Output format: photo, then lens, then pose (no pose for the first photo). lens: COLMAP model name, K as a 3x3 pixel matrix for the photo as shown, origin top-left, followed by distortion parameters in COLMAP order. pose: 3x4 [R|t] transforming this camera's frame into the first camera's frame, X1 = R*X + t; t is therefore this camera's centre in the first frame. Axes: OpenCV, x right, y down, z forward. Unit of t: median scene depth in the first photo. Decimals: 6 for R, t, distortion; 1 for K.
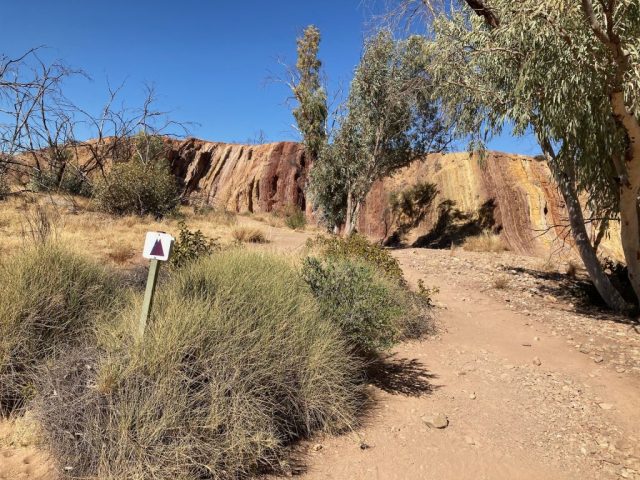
lens RADIAL K [[485.6, 0, 316.2], [0, 485.6, 250.3], [0, 0, 1]] dist [0.001157, -0.003871]
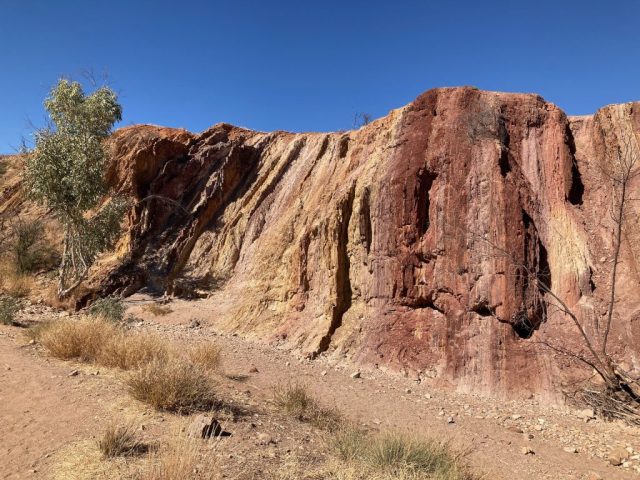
lens RADIAL K [[485.6, 0, 316.2], [0, 485.6, 250.3], [0, 0, 1]] dist [0.001157, -0.003871]
pose [[0.979638, -0.018664, -0.199900, -0.077855], [0.000502, 0.995894, -0.090523, -0.066717], [0.200769, 0.088580, 0.975626, 0.600325]]
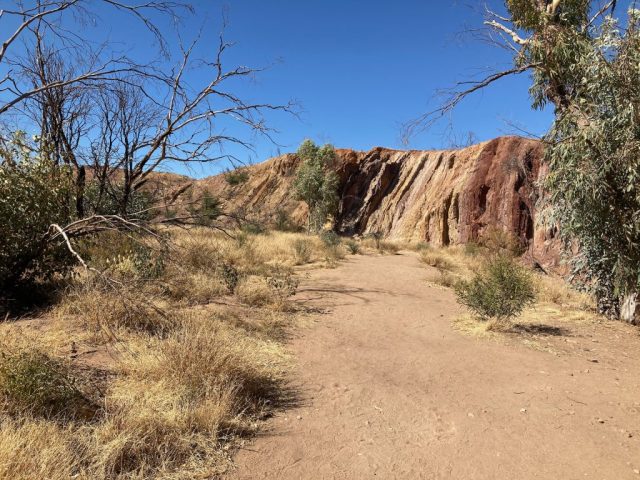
lens RADIAL K [[485.6, 0, 316.2], [0, 485.6, 250.3], [0, 0, 1]] dist [0.001157, -0.003871]
pose [[0.903333, 0.002587, -0.428931, -0.005250], [-0.023542, 0.998774, -0.043557, -0.027000], [0.428293, 0.049444, 0.902286, 0.264119]]
